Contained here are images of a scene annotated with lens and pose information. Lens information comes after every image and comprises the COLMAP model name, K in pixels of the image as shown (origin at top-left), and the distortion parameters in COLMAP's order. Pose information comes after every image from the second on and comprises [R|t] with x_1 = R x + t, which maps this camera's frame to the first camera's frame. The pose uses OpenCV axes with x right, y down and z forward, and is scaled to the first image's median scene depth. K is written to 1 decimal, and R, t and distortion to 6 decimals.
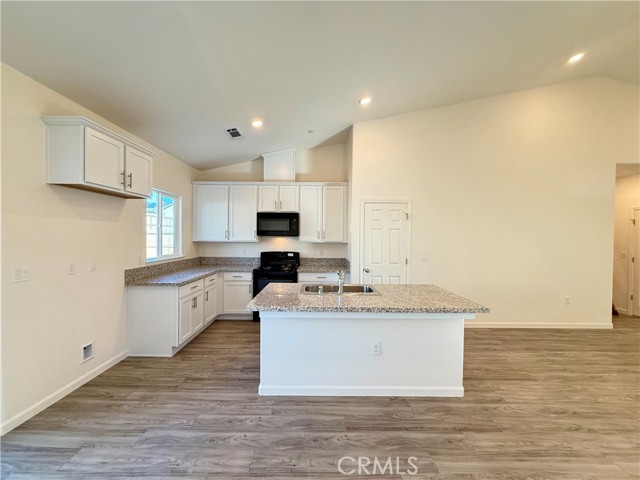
lens RADIAL K [[253.3, 0, 318.1], [0, 253.3, 239.4], [0, 0, 1]] dist [-0.001316, 0.000034]
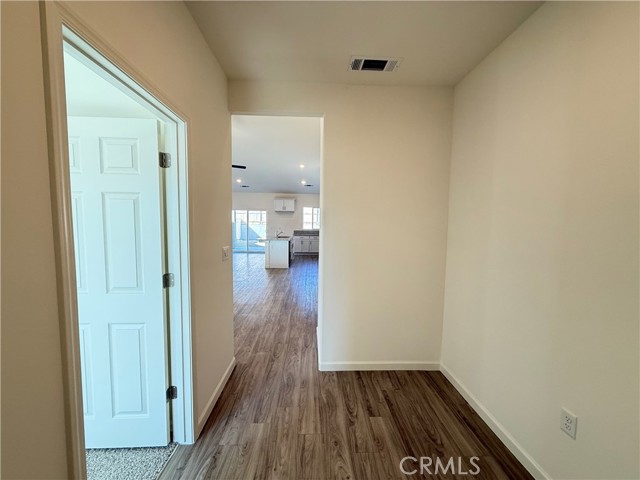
lens RADIAL K [[253.3, 0, 318.1], [0, 253.3, 239.4], [0, 0, 1]] dist [-0.001316, 0.000034]
pose [[0.034636, 0.059126, -0.997649, 2.731204], [-0.027740, 0.997921, 0.058179, 0.018868], [0.999015, 0.025659, 0.036205, 1.094936]]
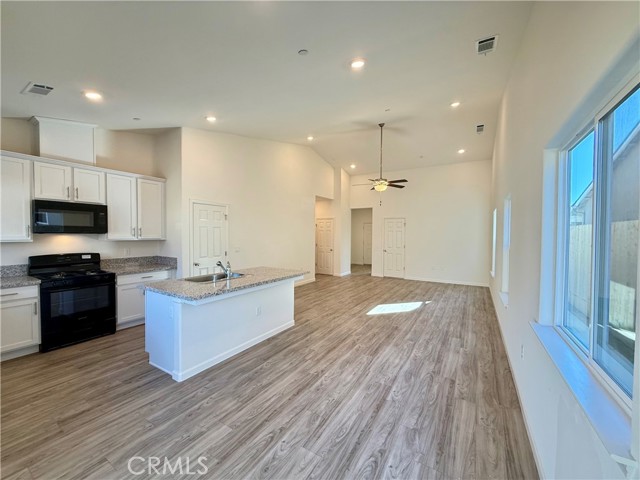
lens RADIAL K [[253.3, 0, 318.1], [0, 253.3, 239.4], [0, 0, 1]] dist [-0.001316, 0.000034]
pose [[0.527758, -0.023588, 0.849067, -0.560068], [0.007666, 0.999706, 0.023008, -0.008912], [-0.849360, -0.005633, 0.527784, -0.044641]]
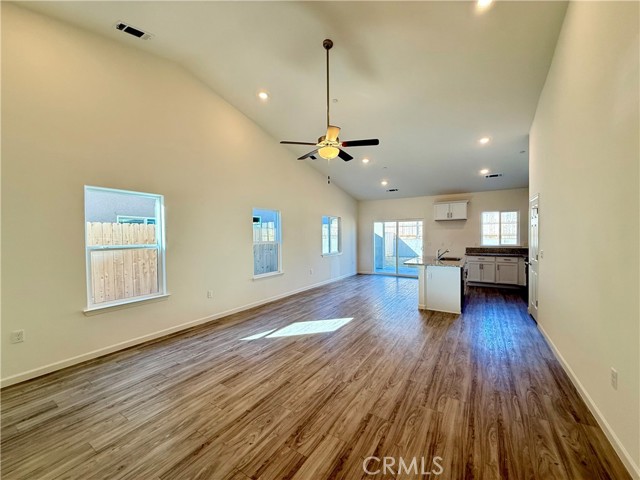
lens RADIAL K [[253.3, 0, 318.1], [0, 253.3, 239.4], [0, 0, 1]] dist [-0.001316, 0.000034]
pose [[-0.538914, 0.007483, -0.842327, 1.959336], [-0.006112, 0.999899, 0.012793, 0.011647], [0.842338, 0.012043, -0.538815, 0.995025]]
